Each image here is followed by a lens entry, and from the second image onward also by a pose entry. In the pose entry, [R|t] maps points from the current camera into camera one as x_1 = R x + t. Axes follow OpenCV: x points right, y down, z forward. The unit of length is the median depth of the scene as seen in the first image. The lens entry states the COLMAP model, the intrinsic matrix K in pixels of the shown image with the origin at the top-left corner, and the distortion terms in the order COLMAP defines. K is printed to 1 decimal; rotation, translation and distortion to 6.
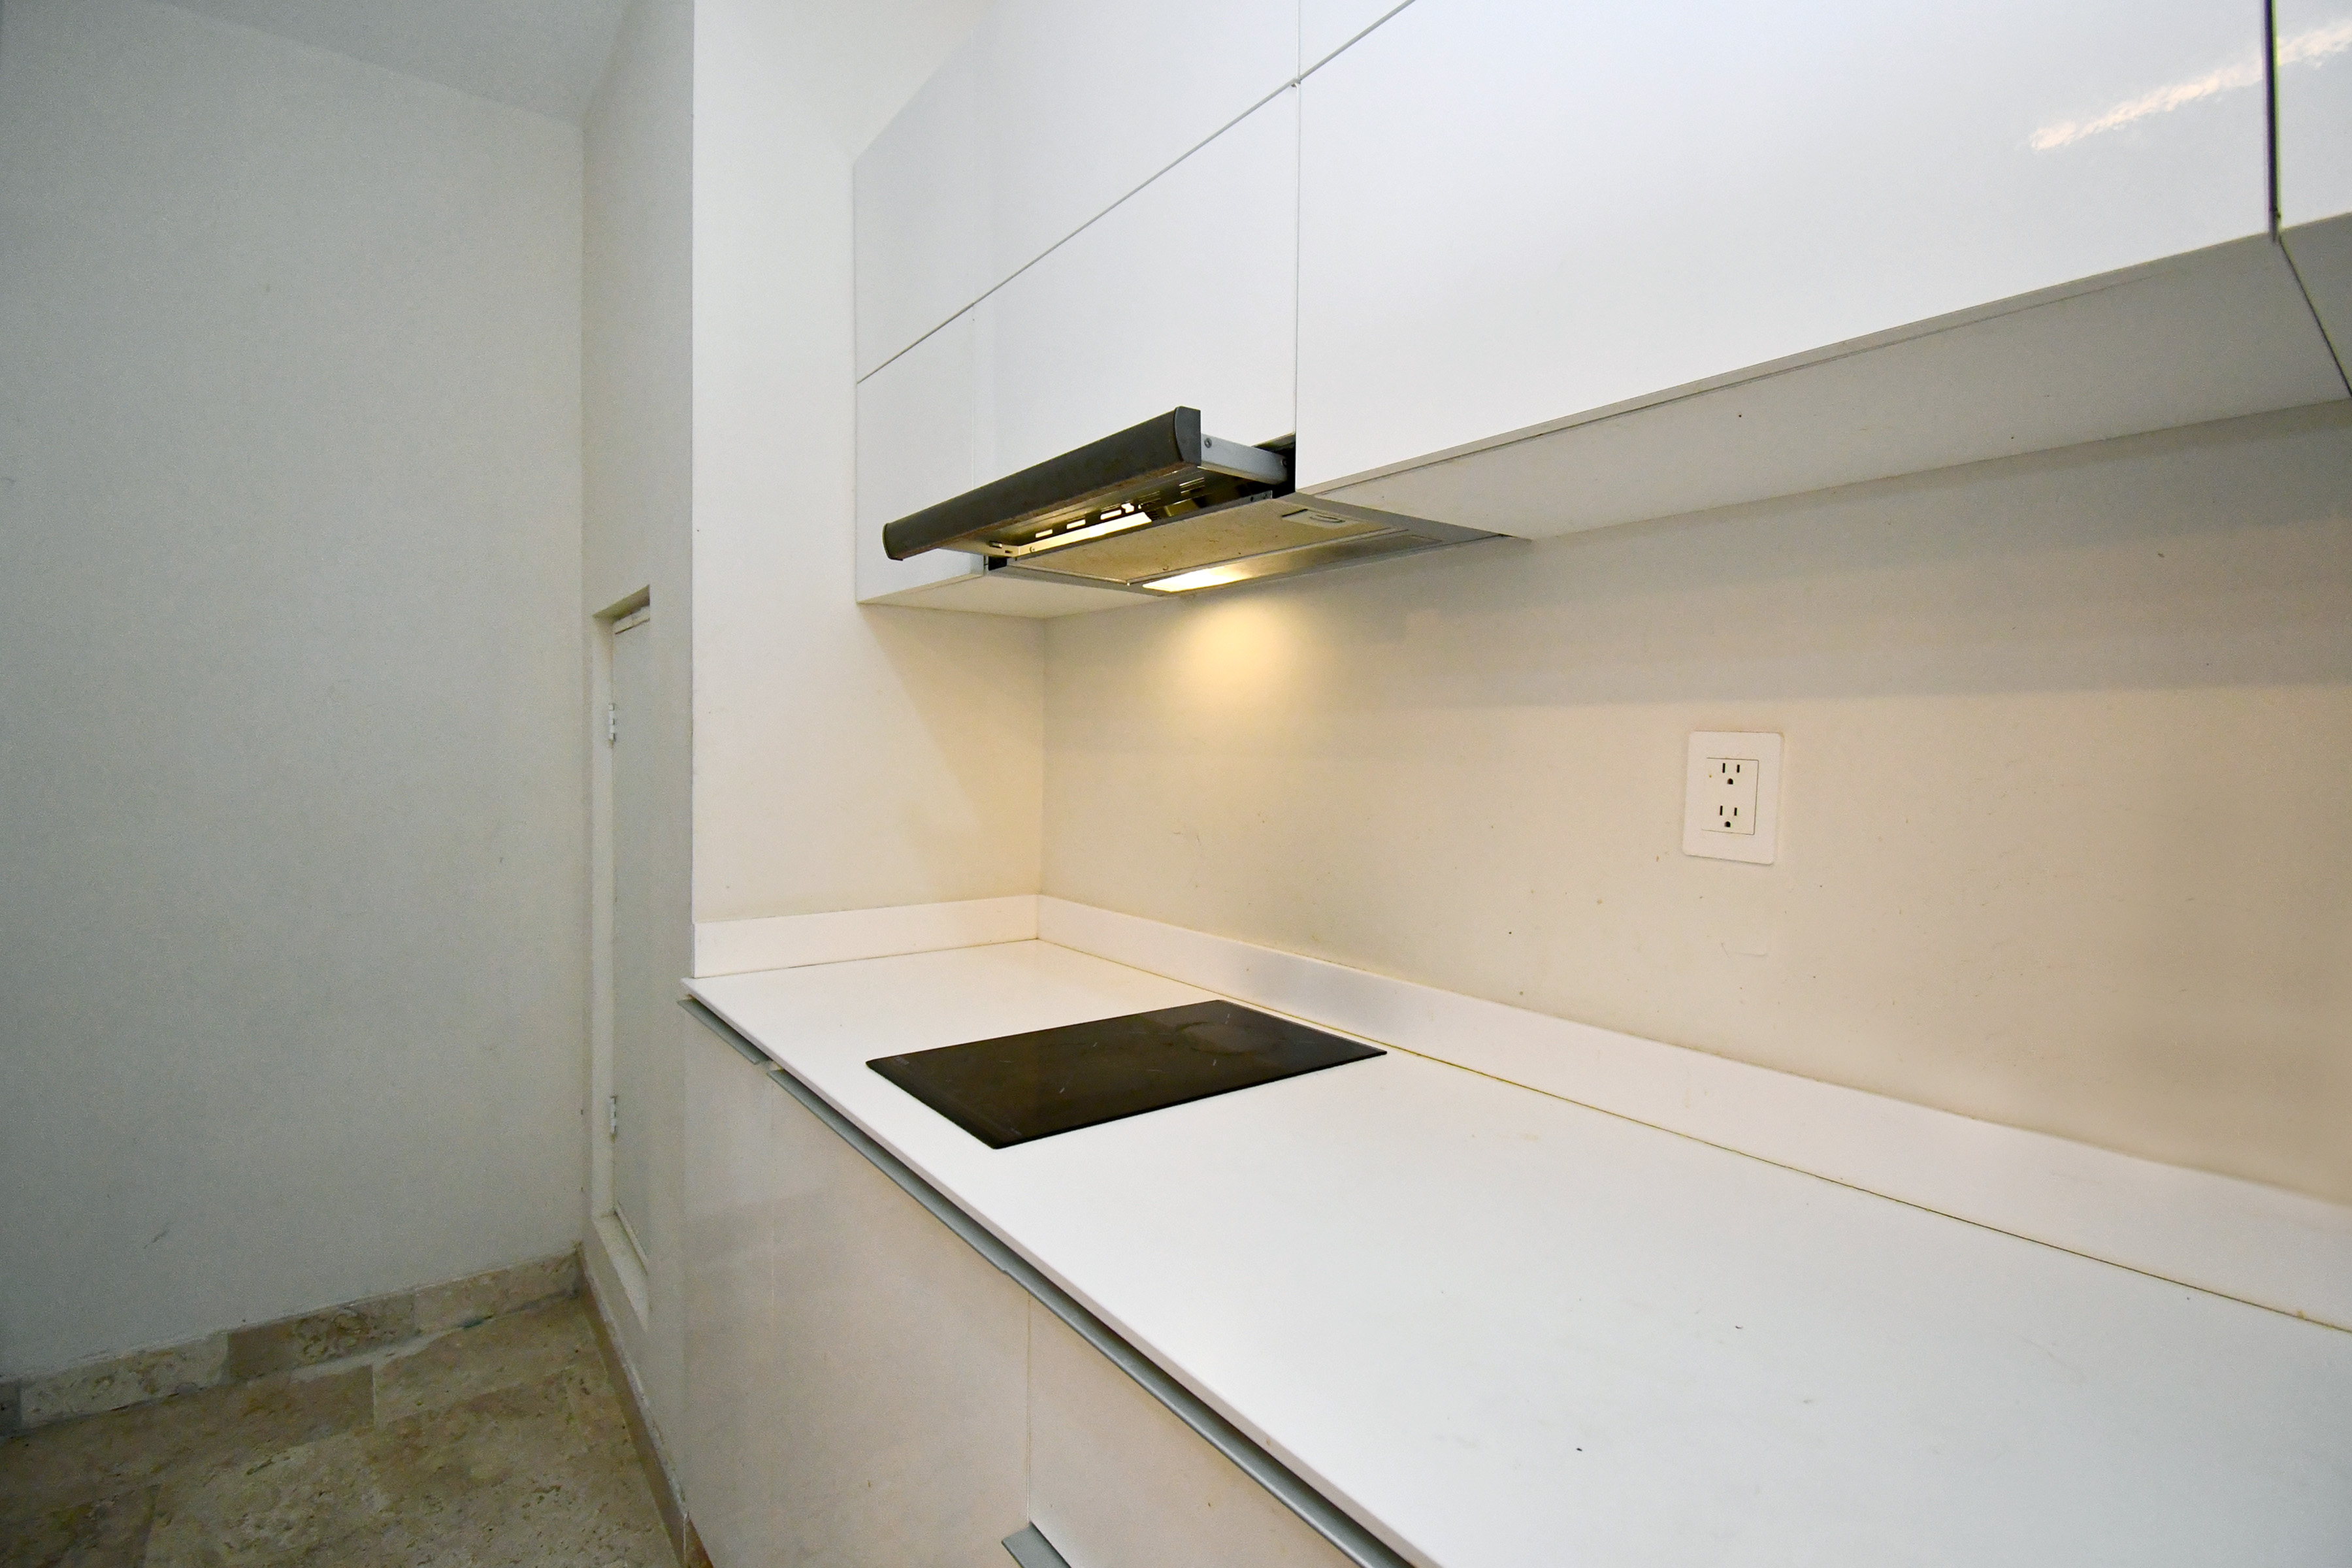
lens RADIAL K [[1086.9, 0, 1176.0], [0, 1086.9, 784.0], [0, 0, 1]] dist [0.015728, -0.023573]
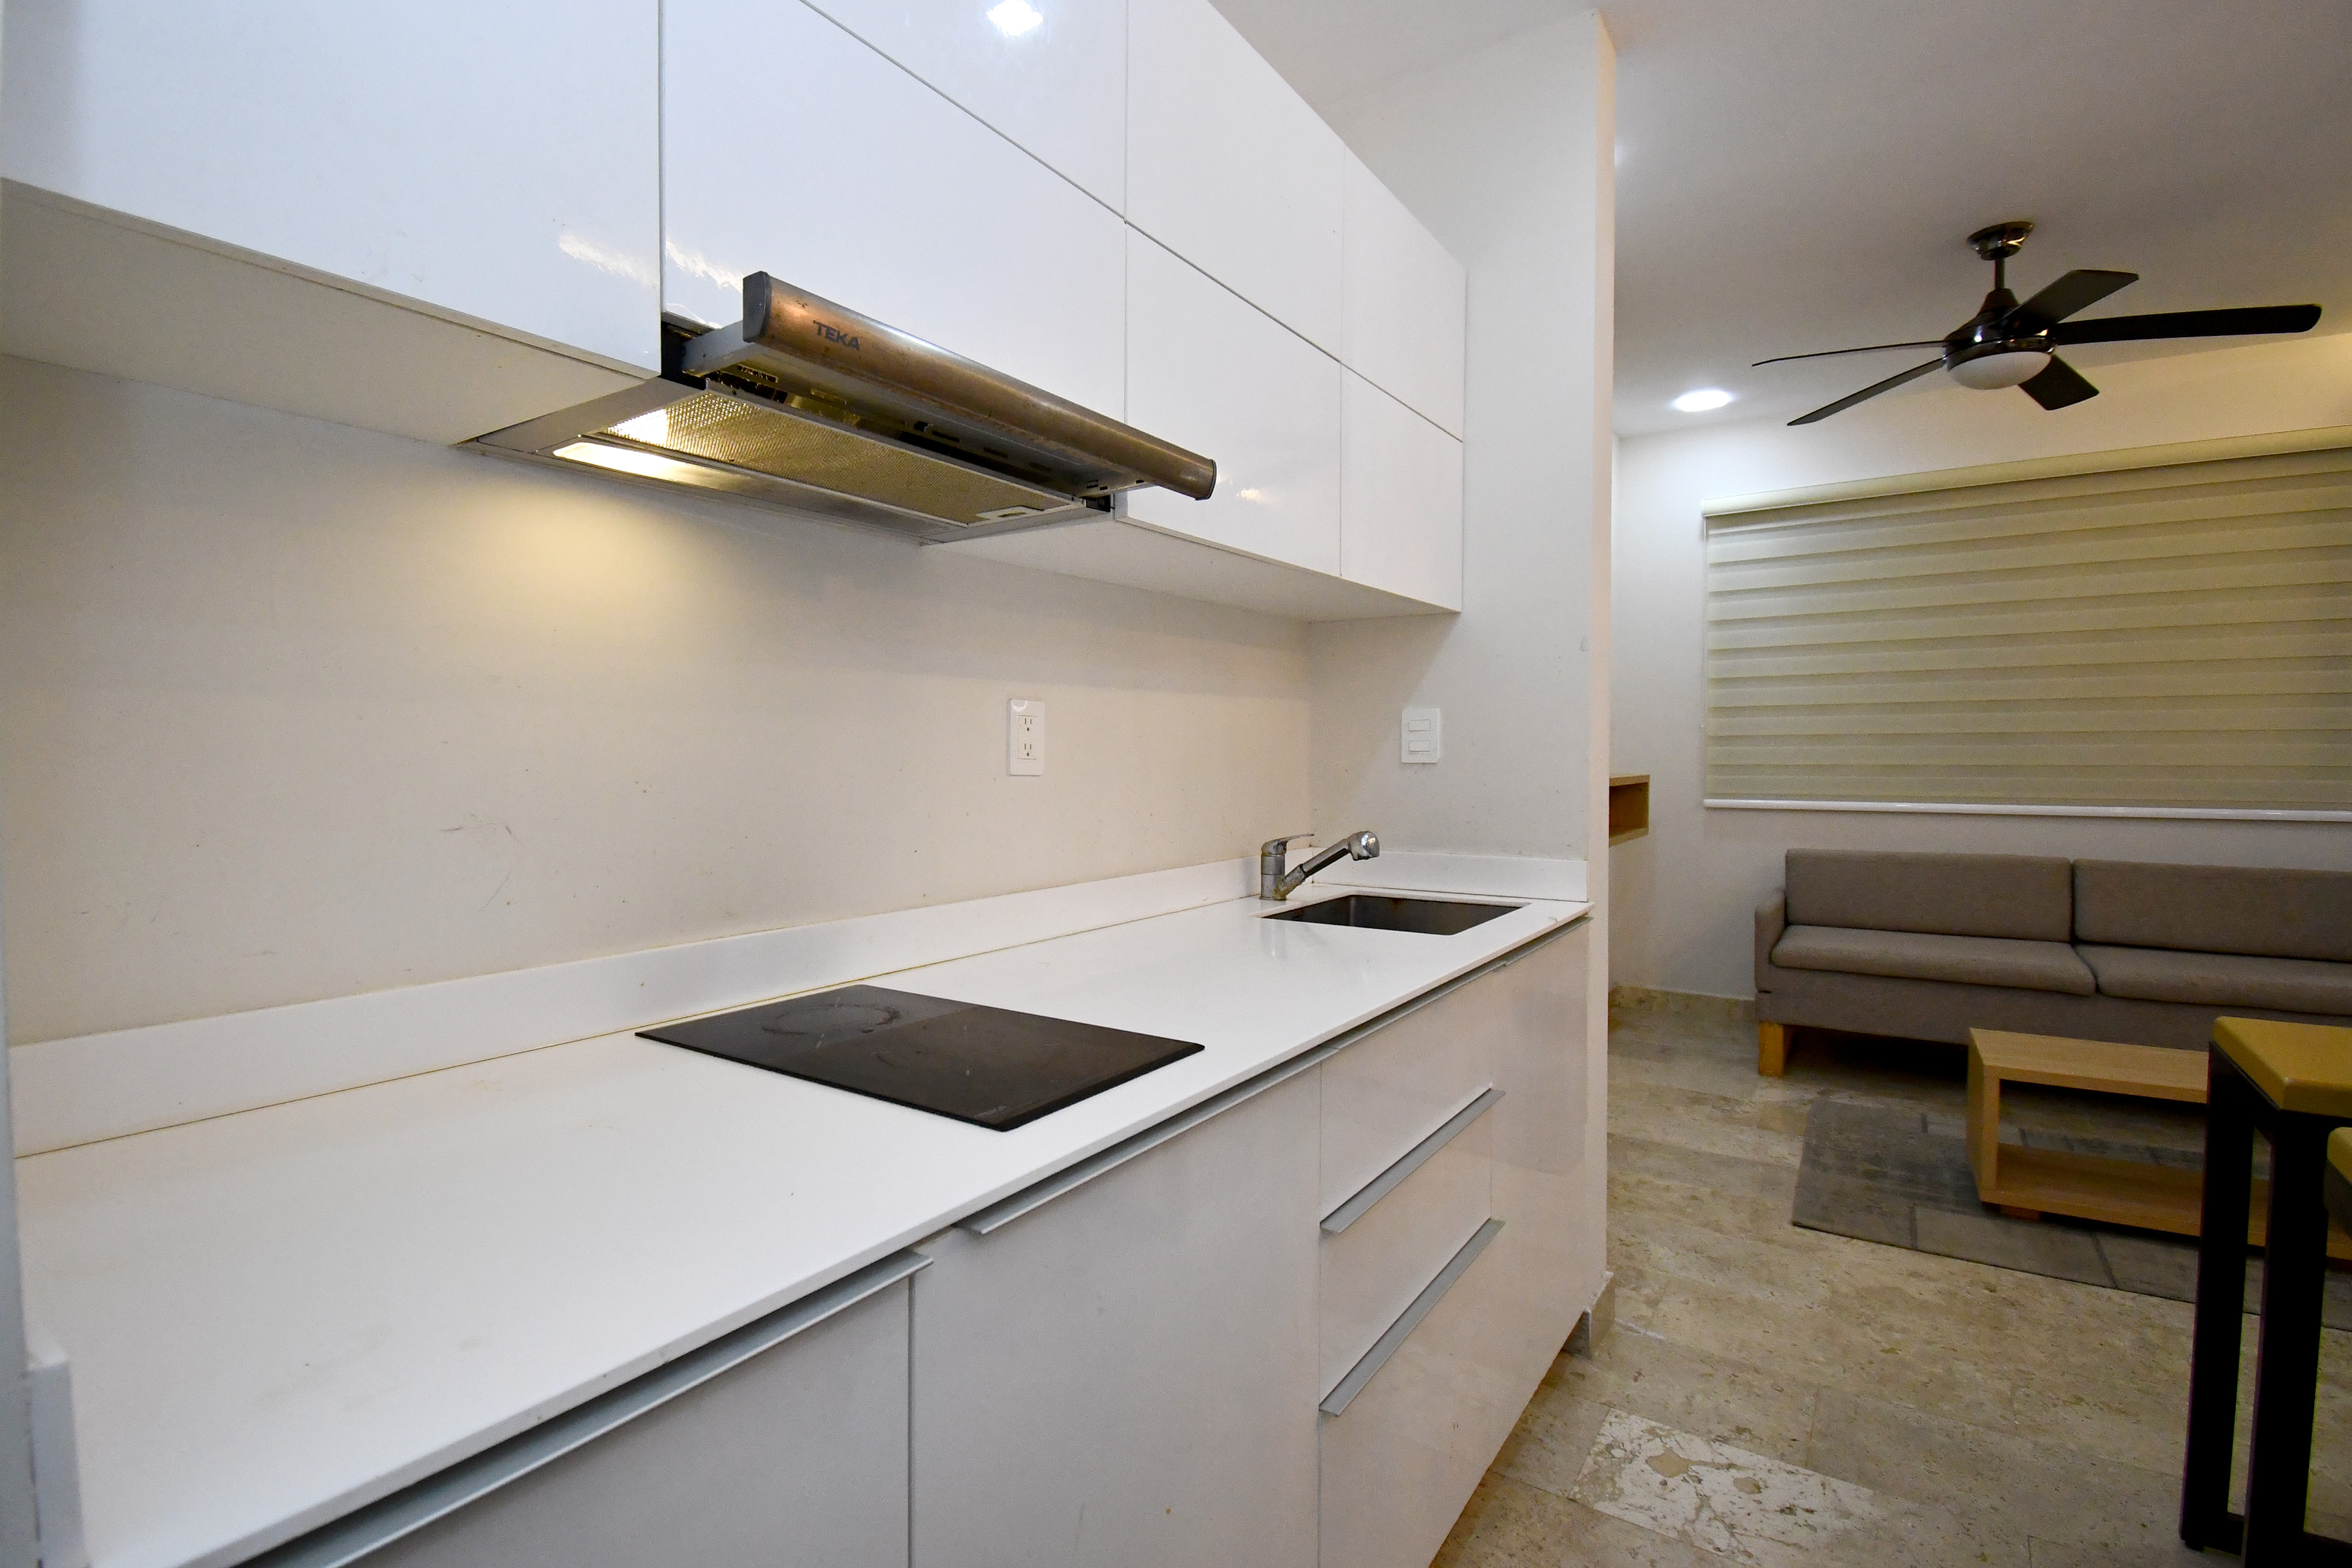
lens RADIAL K [[1108.3, 0, 1139.3], [0, 1108.3, 771.8], [0, 0, 1]] dist [0.029697, -0.027871]
pose [[-0.298204, -0.029056, 0.954060, -1.186981], [0.036731, 0.998447, 0.041889, -0.002052], [-0.953795, 0.047535, -0.296674, 1.329443]]
